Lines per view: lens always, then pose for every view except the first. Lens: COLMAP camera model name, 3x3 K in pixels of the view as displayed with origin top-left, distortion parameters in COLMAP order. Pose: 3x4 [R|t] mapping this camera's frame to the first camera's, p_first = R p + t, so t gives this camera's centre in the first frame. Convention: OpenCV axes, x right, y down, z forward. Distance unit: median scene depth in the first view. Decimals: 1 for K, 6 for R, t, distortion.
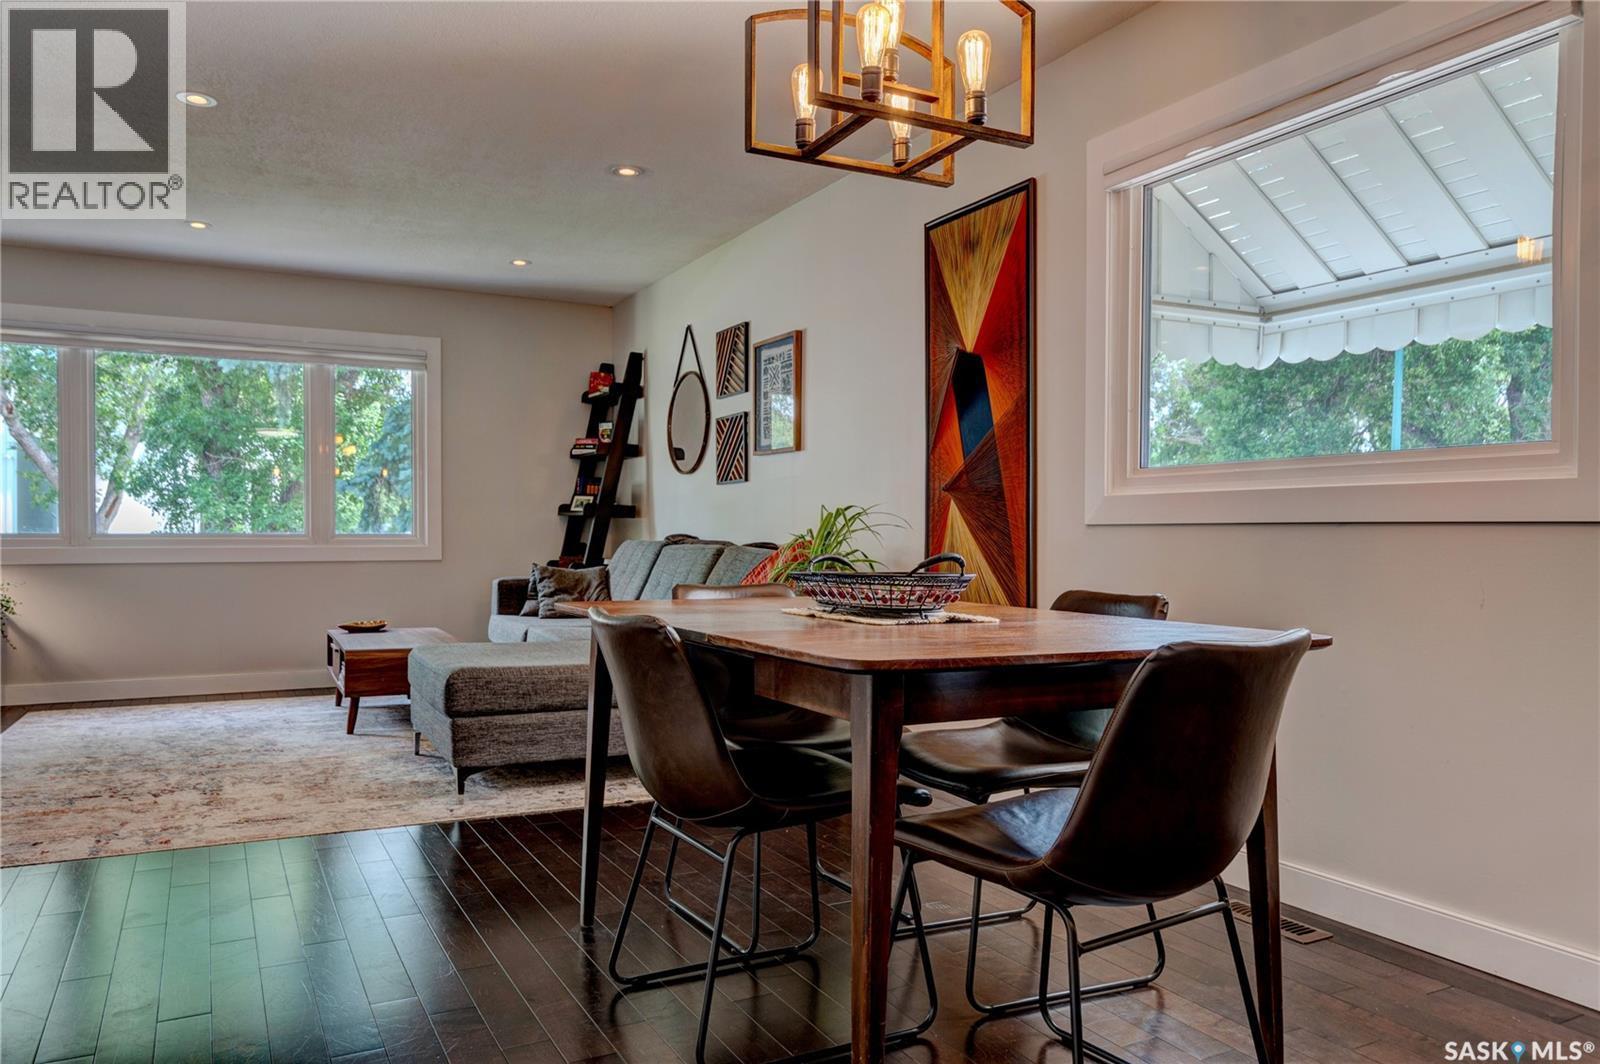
lens RADIAL K [[1186.6, 0, 854.5], [0, 1186.6, 568.8], [0, 0, 1]] dist [-0.007085, -0.004602]
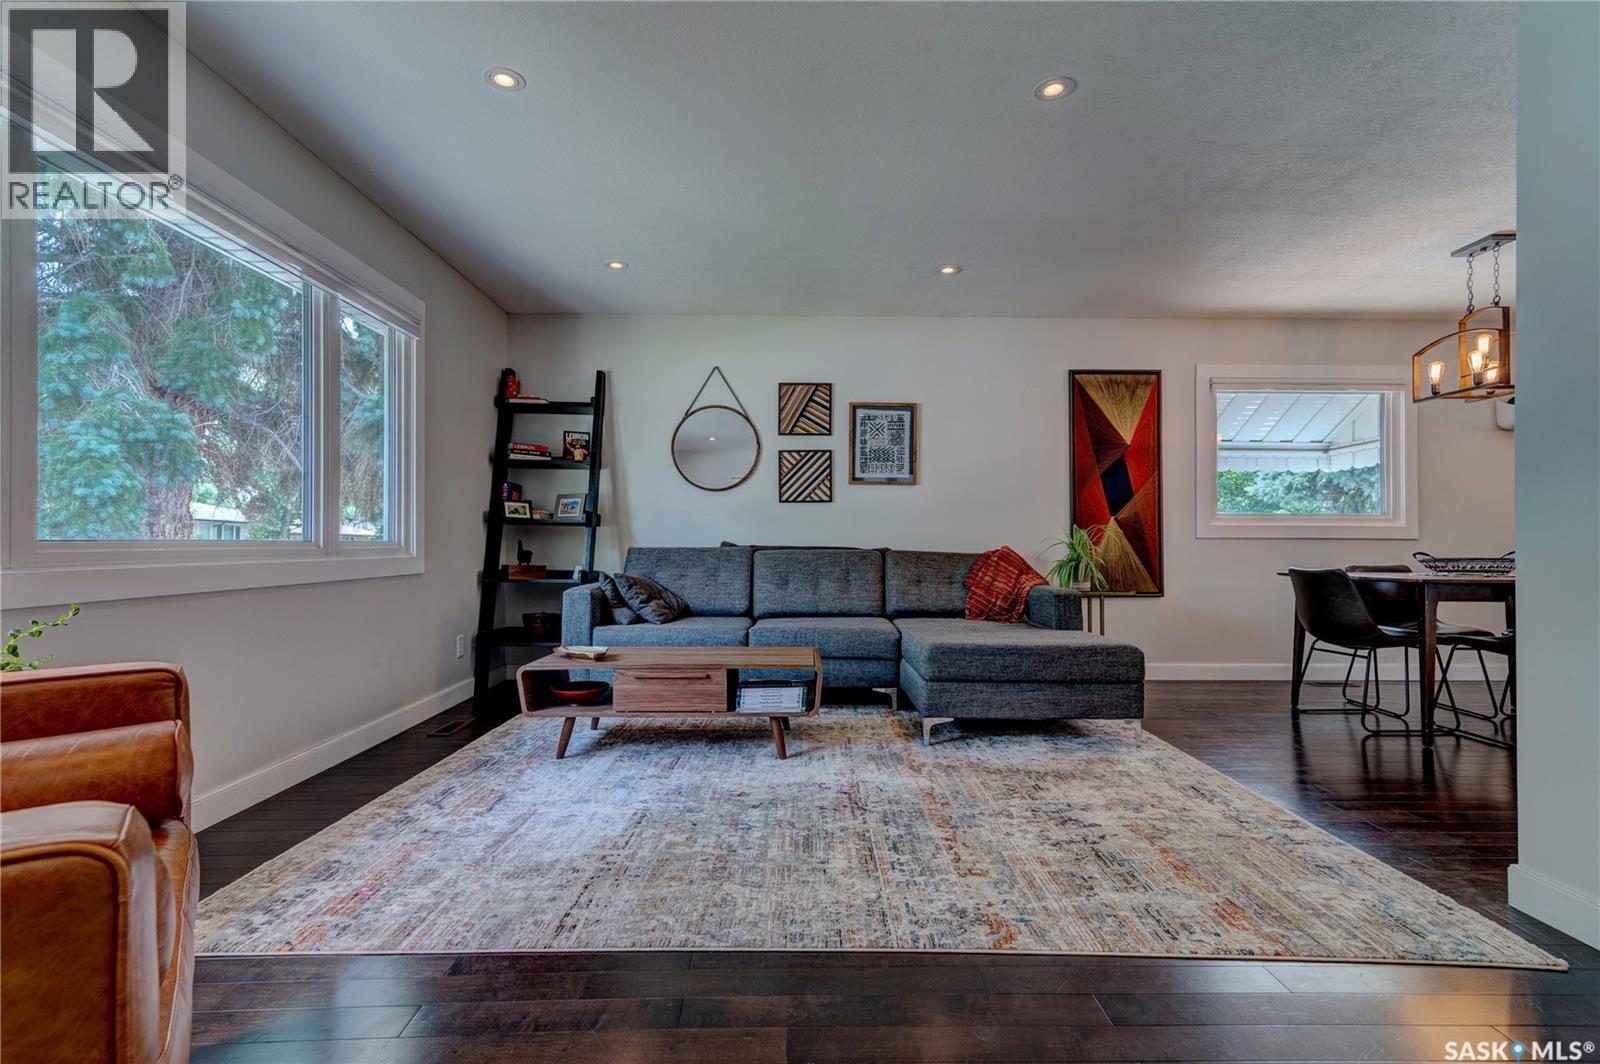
lens RADIAL K [[718.8, 0, 822.2], [0, 718.8, 536.4], [0, 0, 1]] dist [0.003415, 0.000139]
pose [[0.441114, 0.003248, 0.897445, -0.679044], [0.026740, 0.999502, -0.016760, -0.017420], [-0.897053, 0.031391, 0.440807, 0.540463]]
